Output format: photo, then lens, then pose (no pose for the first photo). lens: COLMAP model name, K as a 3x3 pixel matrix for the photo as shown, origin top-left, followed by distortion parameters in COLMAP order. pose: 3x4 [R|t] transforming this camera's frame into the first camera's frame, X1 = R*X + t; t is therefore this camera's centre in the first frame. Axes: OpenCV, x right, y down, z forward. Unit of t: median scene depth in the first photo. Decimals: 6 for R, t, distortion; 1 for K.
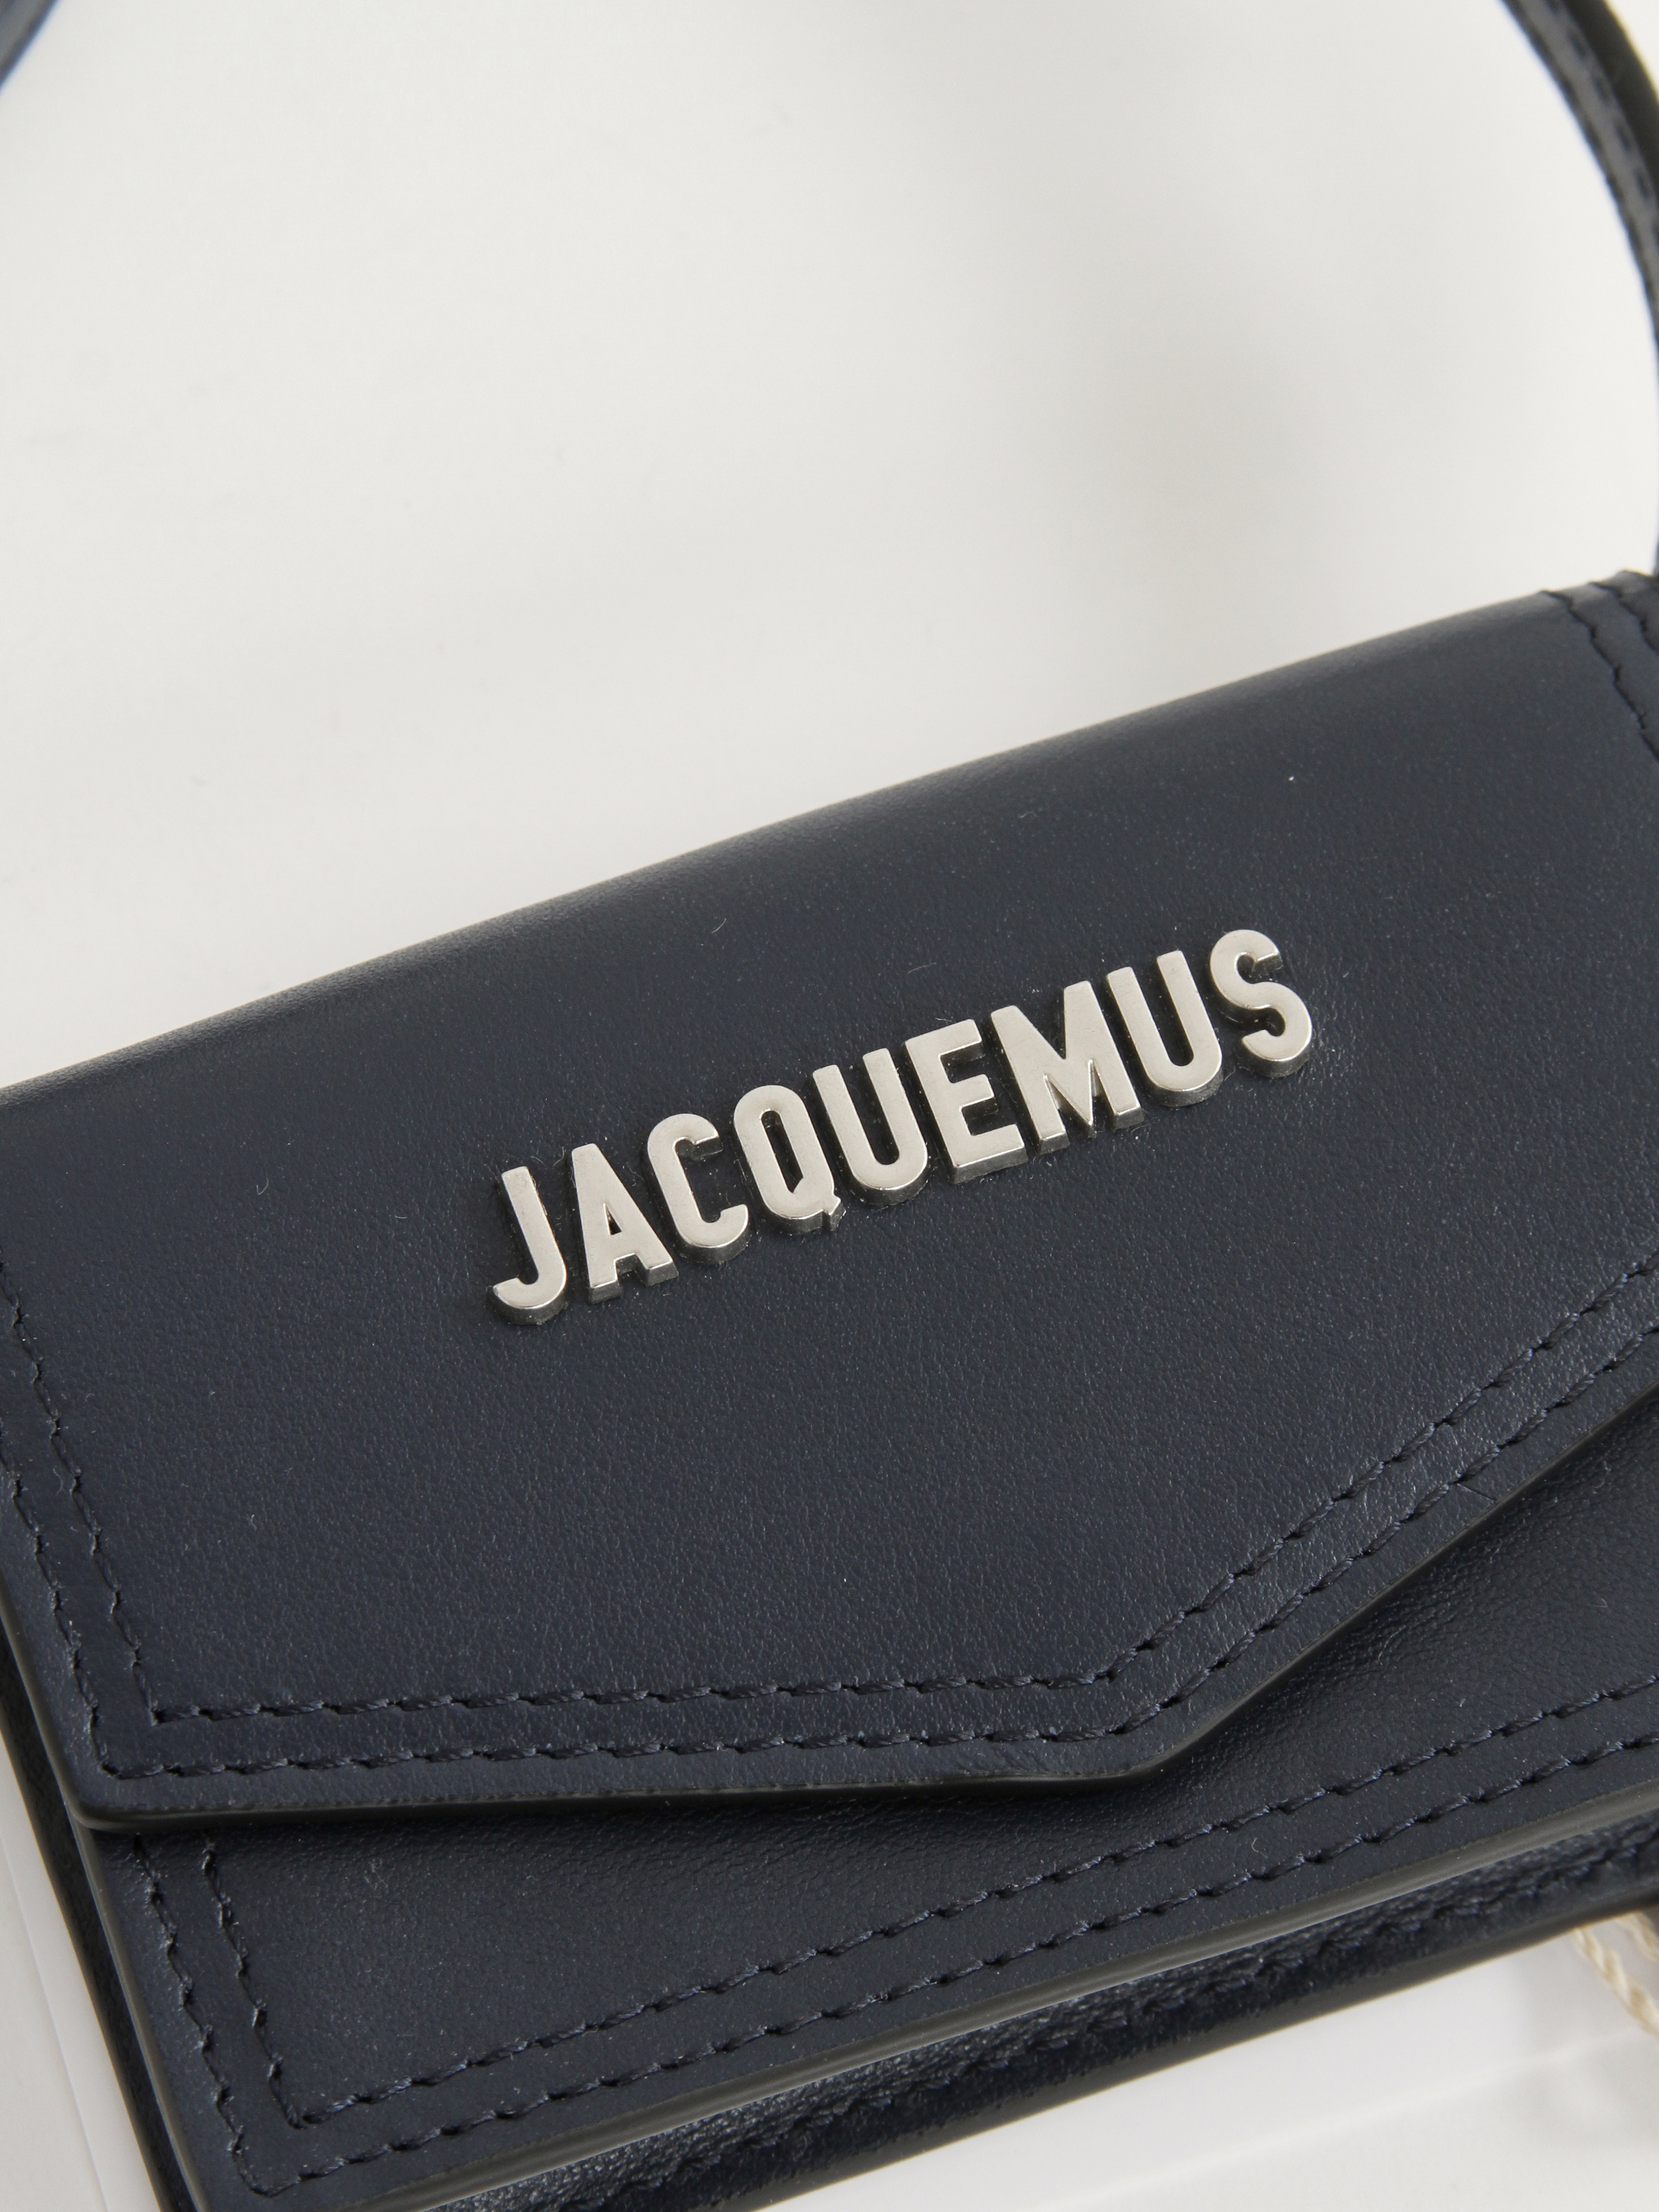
lens RADIAL K [[8963.2, 0, 829.5], [0, 8963.2, 1106.0], [0, 0, 1]] dist [0.138046, -3.503224]
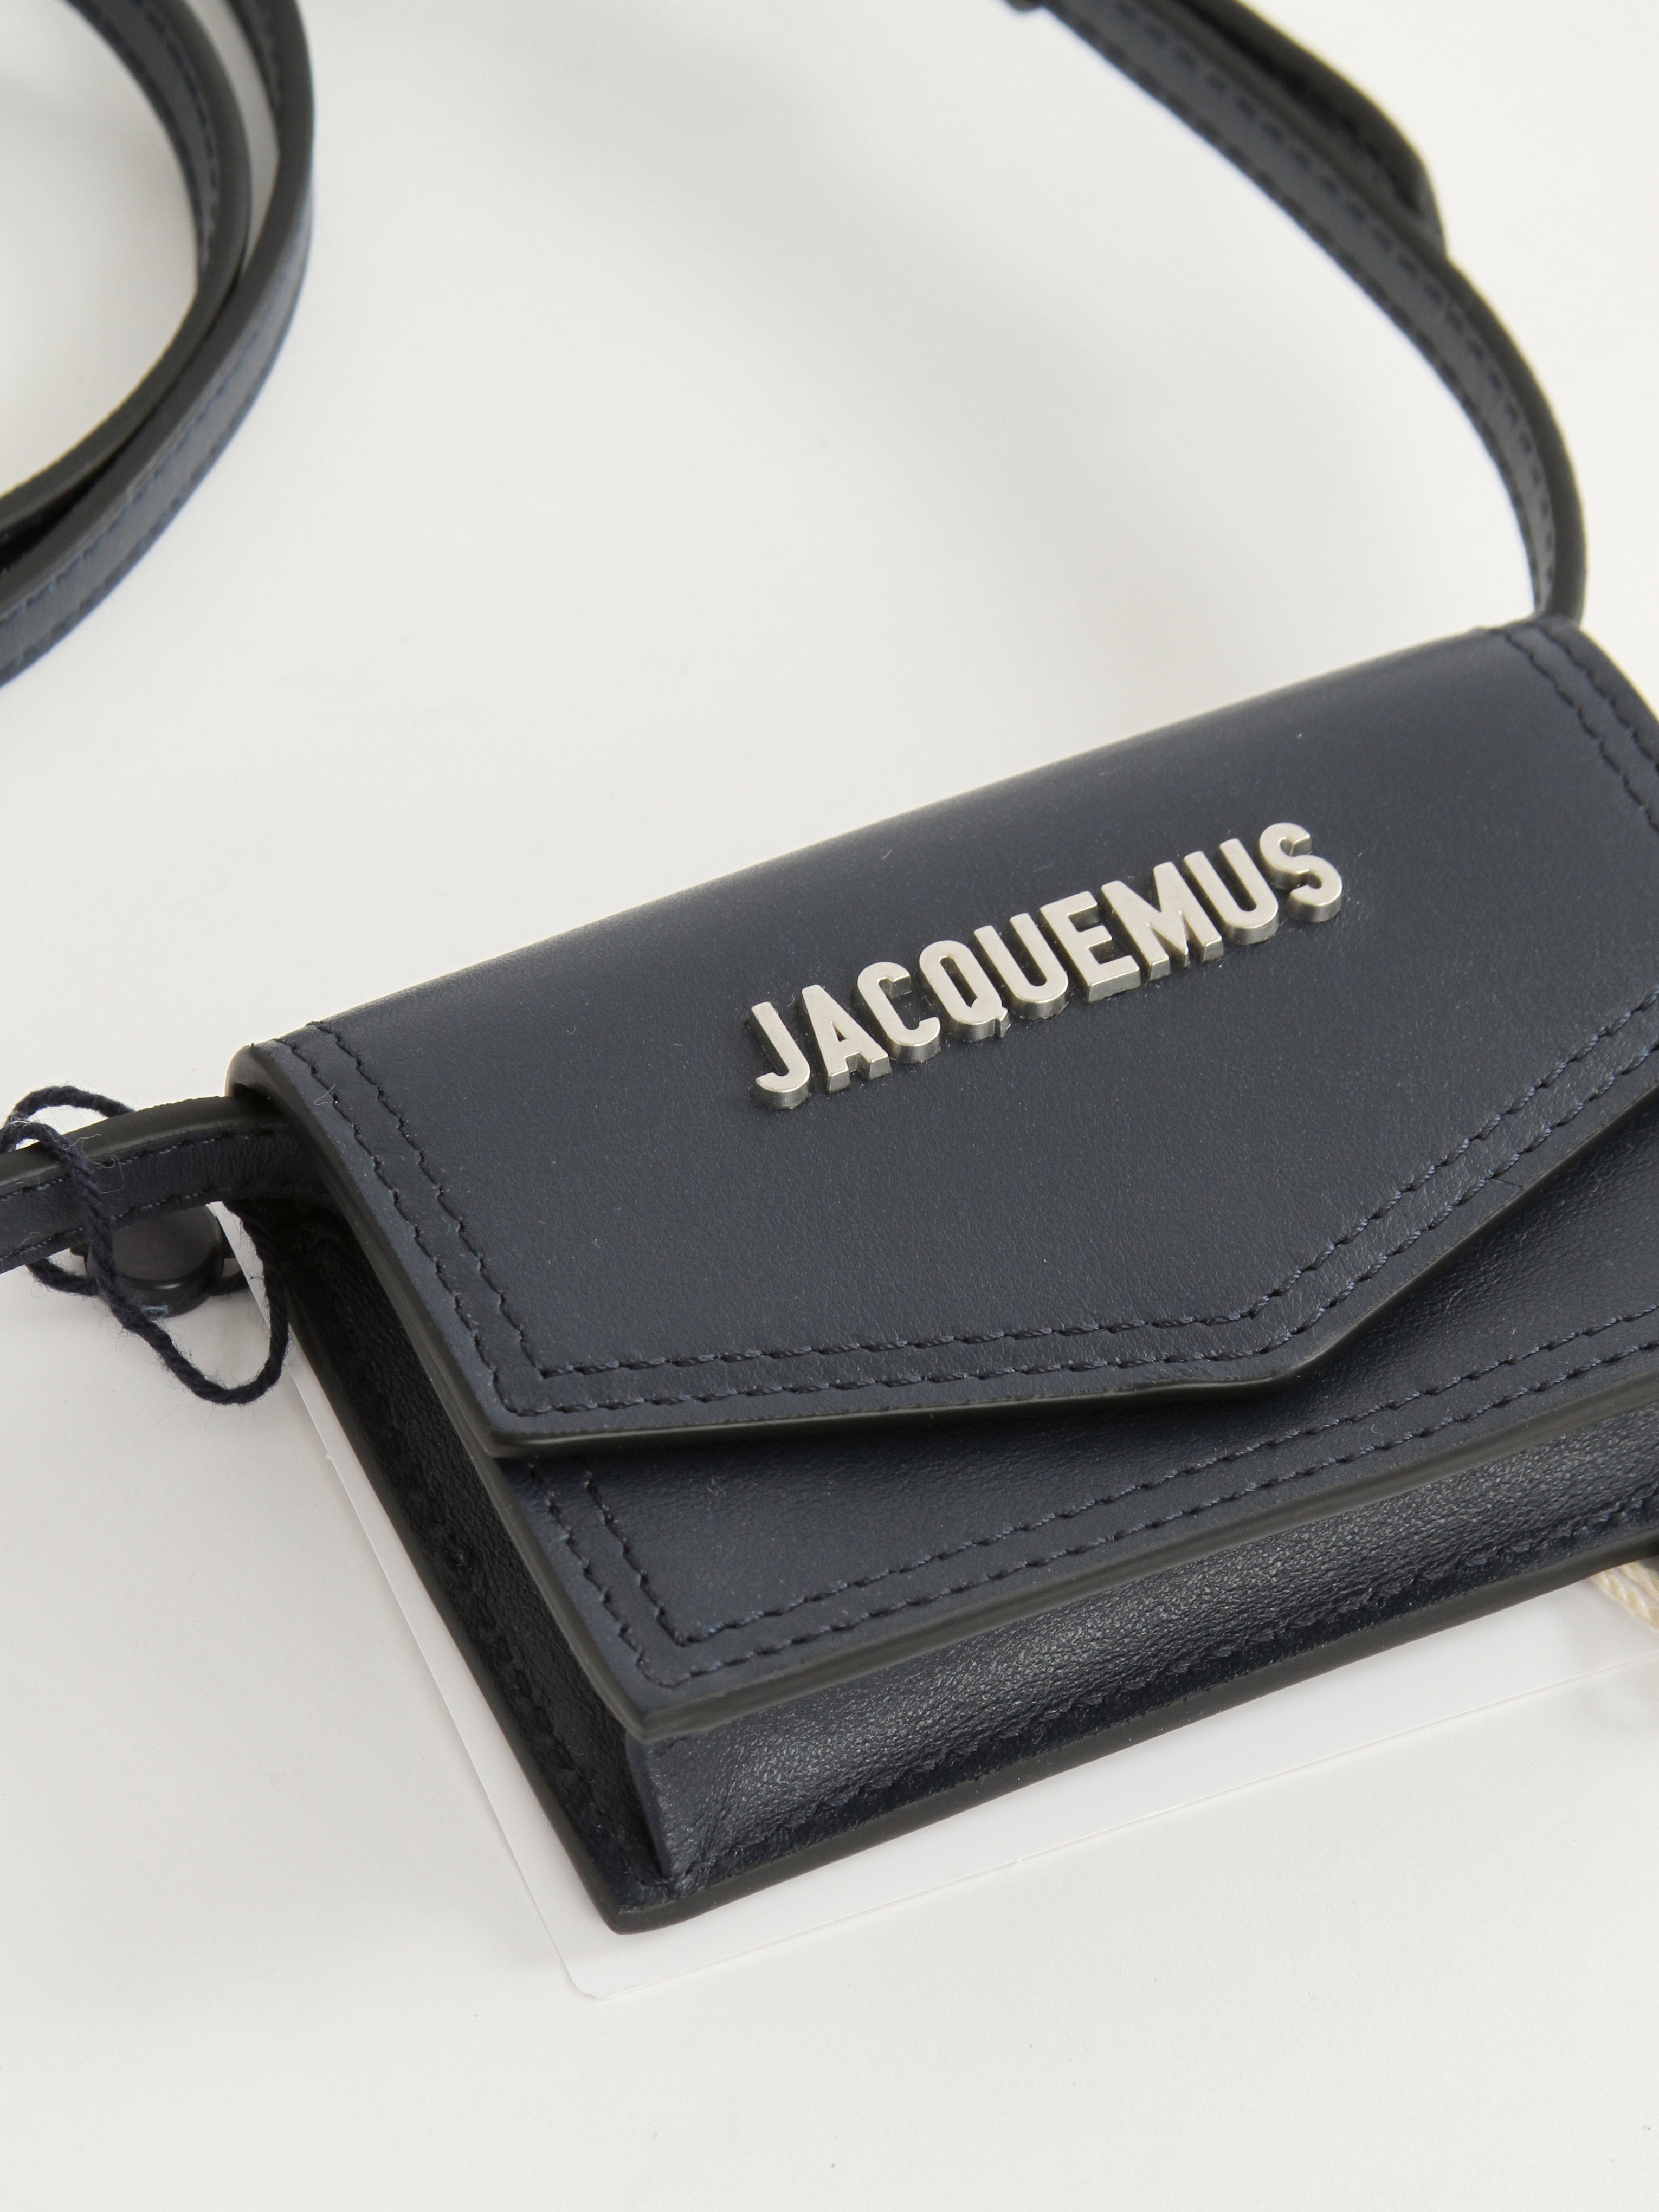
lens RADIAL K [[8963.2, 0, 829.5], [0, 8963.2, 1106.0], [0, 0, 1]] dist [0.138046, -3.503224]
pose [[0.994584, -0.069604, 0.077194, -0.128602], [0.085937, 0.968424, -0.234029, 0.333100], [-0.058467, 0.239395, 0.969160, -0.279705]]
